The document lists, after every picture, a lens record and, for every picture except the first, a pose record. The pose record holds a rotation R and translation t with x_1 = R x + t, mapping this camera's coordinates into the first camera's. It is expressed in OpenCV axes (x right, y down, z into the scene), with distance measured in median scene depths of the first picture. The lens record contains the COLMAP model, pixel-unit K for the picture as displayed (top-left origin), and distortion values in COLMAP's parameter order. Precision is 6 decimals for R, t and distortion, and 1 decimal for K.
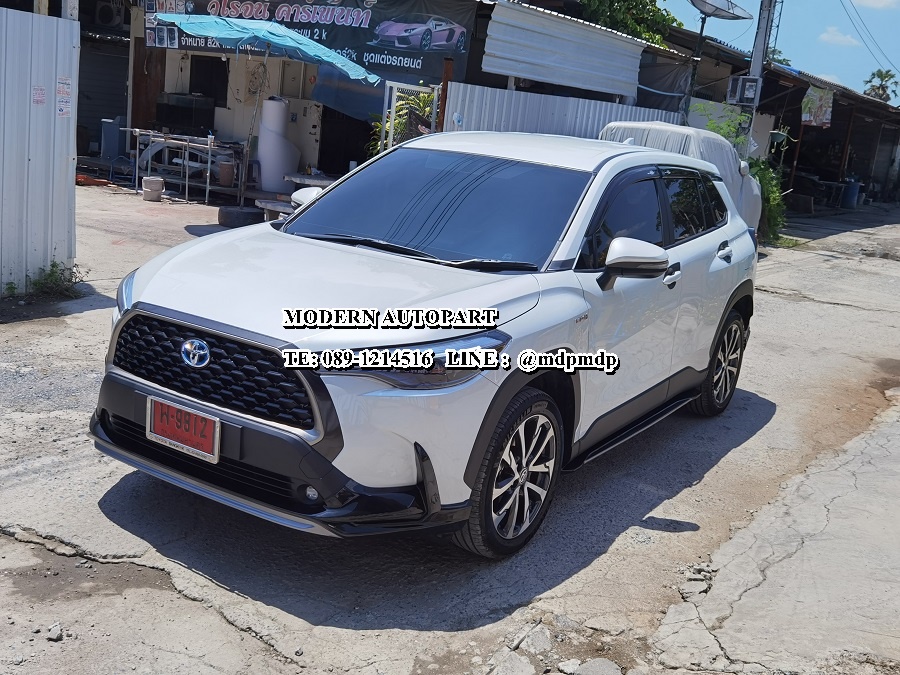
lens RADIAL K [[970.5, 0, 450.0], [0, 970.5, 337.5], [0, 0, 1]] dist [-0.015836, 0.128210]
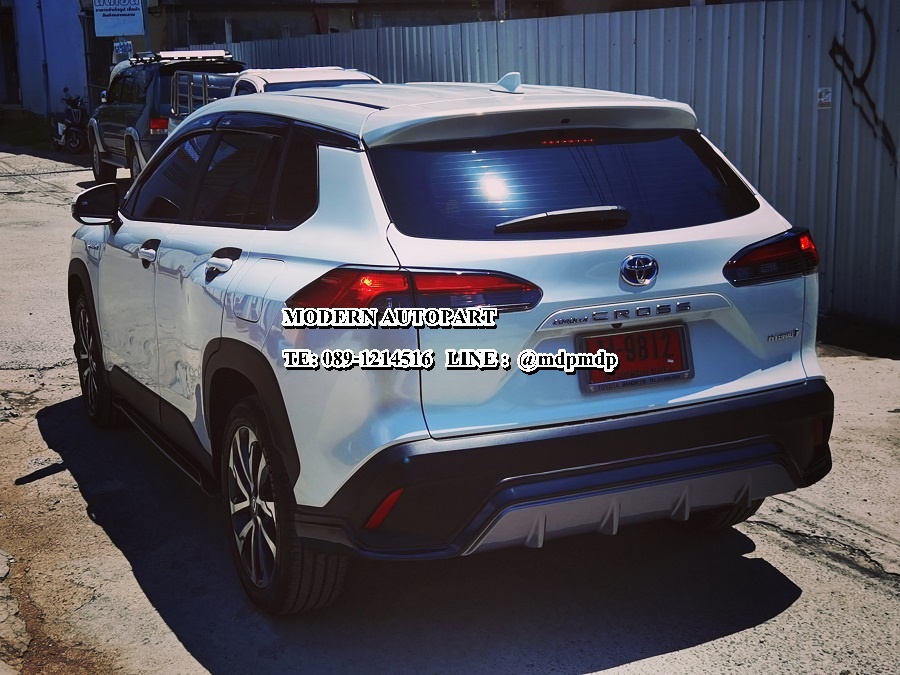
lens RADIAL K [[1331.5, 0, 450.0], [0, 1331.5, 337.5], [0, 0, 1]] dist [0.009437, 0.008202]
pose [[-0.527317, 0.074884, -0.846362, 1.321977], [-0.221453, 0.949568, 0.221989, -0.376464], [0.820302, 0.304488, -0.484140, 2.281336]]
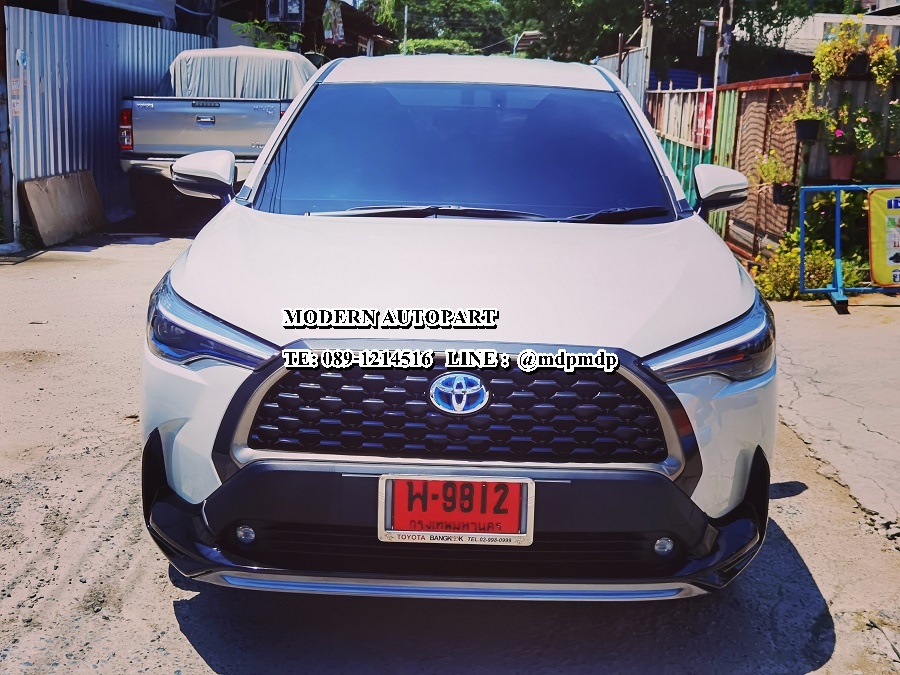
lens RADIAL K [[1184.4, 0, 450.0], [0, 1184.4, 337.5], [0, 0, 1]] dist [0.004997, 0.045869]
pose [[0.852340, -0.185868, 0.488845, -0.606491], [0.177695, 0.982031, 0.063561, -0.068731], [-0.491875, 0.032690, 0.870052, 0.270386]]
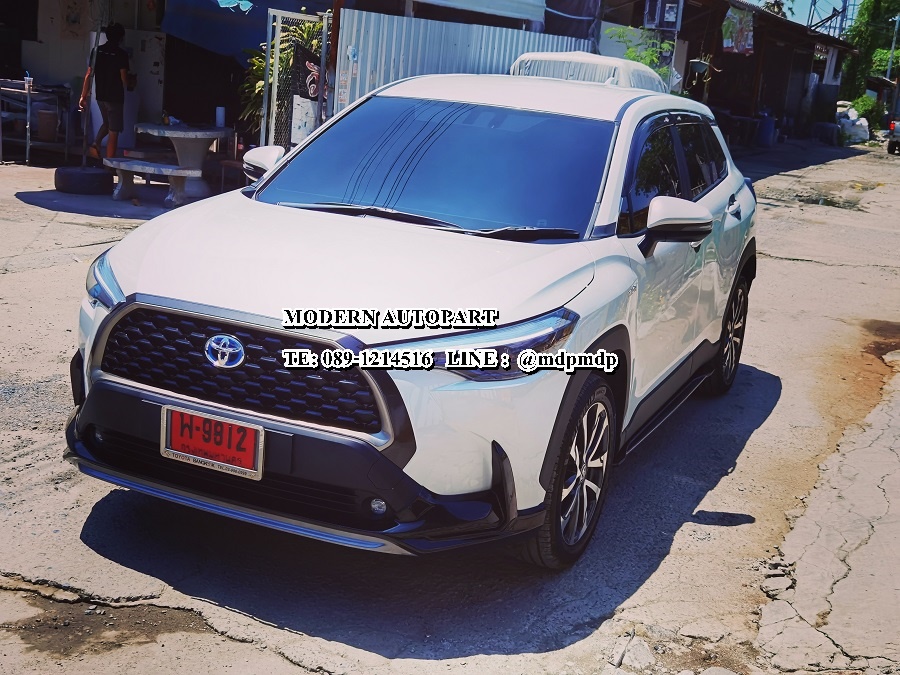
lens RADIAL K [[1184.4, 0, 450.0], [0, 1184.4, 337.5], [0, 0, 1]] dist [0.004997, 0.045869]
pose [[0.989232, -0.047839, 0.138320, -0.193710], [0.045119, 0.998723, 0.022735, -0.009732], [-0.139231, -0.016249, 0.990127, -0.044050]]
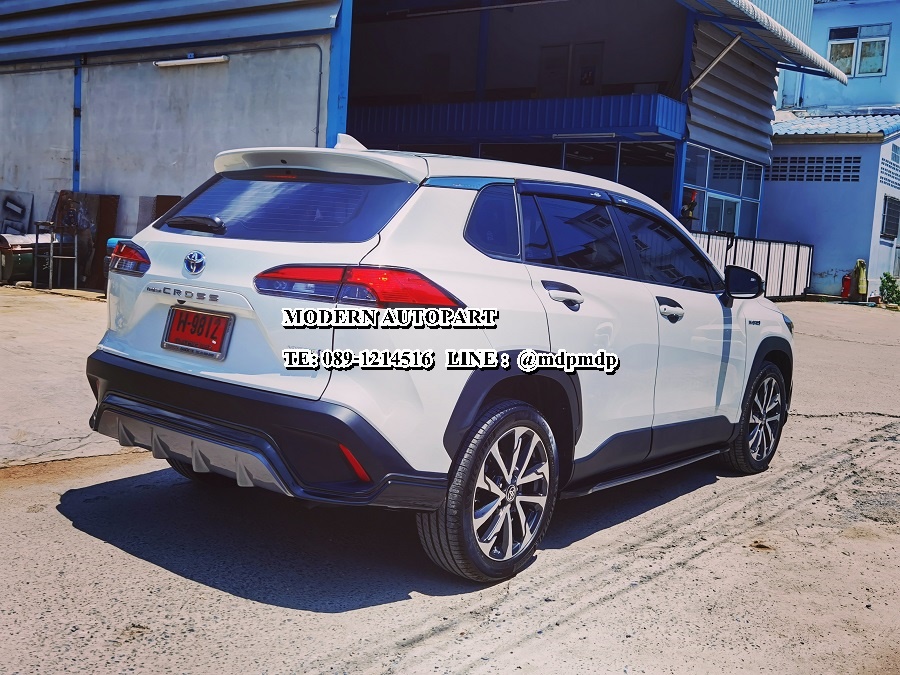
lens RADIAL K [[946.1, 0, 450.0], [0, 946.1, 337.5], [0, 0, 1]] dist [0.007601, 0.013793]
pose [[-0.978201, -0.187497, 0.089261, 0.060078], [-0.148288, 0.931614, 0.331823, -0.507641], [-0.145372, 0.311354, -0.939109, 2.748412]]
